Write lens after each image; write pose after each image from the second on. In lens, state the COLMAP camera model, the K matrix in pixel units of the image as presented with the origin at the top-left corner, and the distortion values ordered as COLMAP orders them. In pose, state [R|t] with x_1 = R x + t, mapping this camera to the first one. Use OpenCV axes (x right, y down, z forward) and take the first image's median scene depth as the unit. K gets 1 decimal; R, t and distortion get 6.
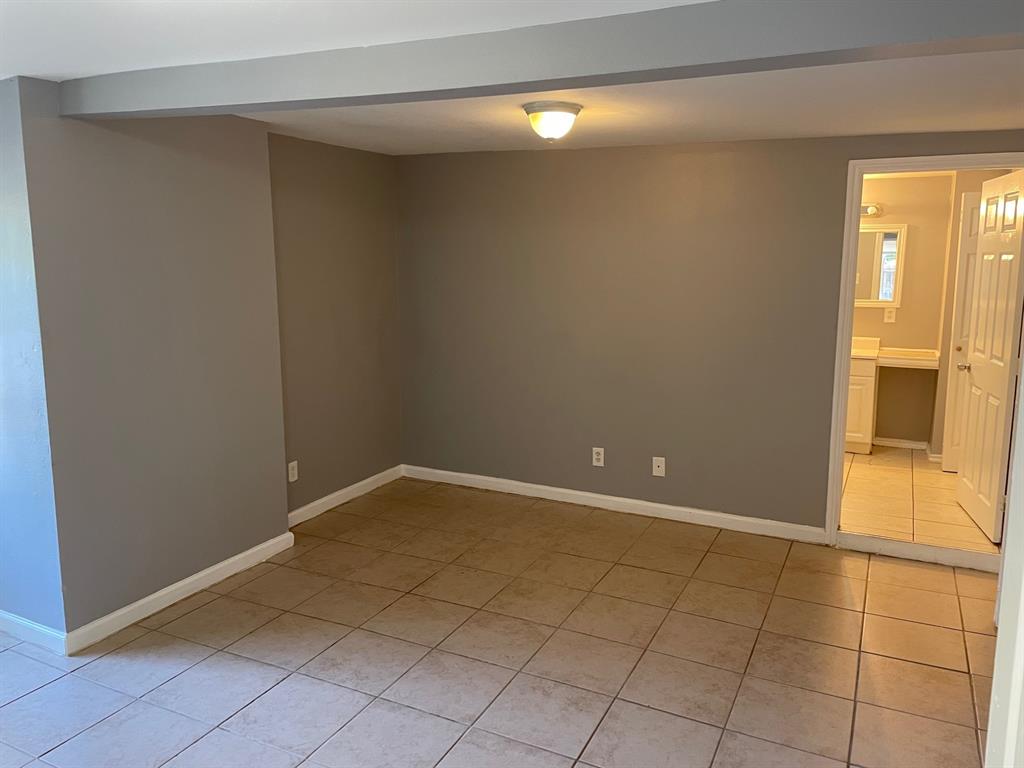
lens RADIAL K [[776.2, 0, 515.1], [0, 776.2, 383.0], [0, 0, 1]] dist [0.005633, -0.001806]
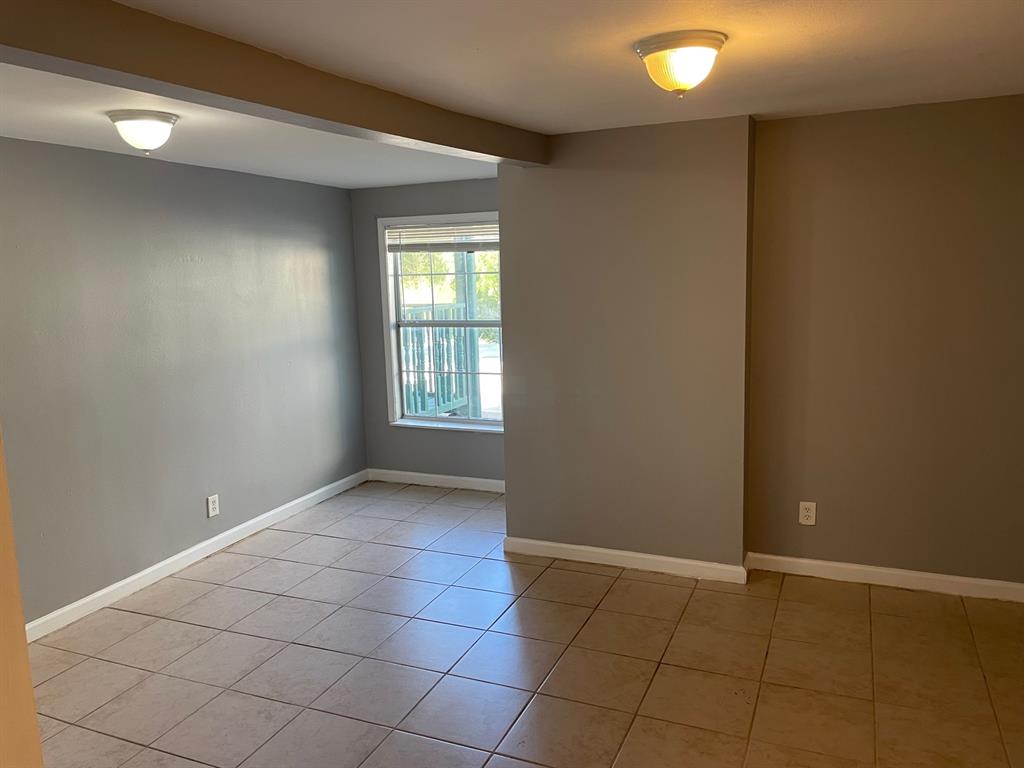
lens RADIAL K [[776.2, 0, 512.7], [0, 776.2, 384.4], [0, 0, 1]] dist [0.005633, -0.001806]
pose [[0.042878, 0.161123, -0.986002, 0.627022], [-0.139550, 0.978201, 0.153779, -0.134675], [0.989286, 0.131003, 0.064428, 0.718098]]
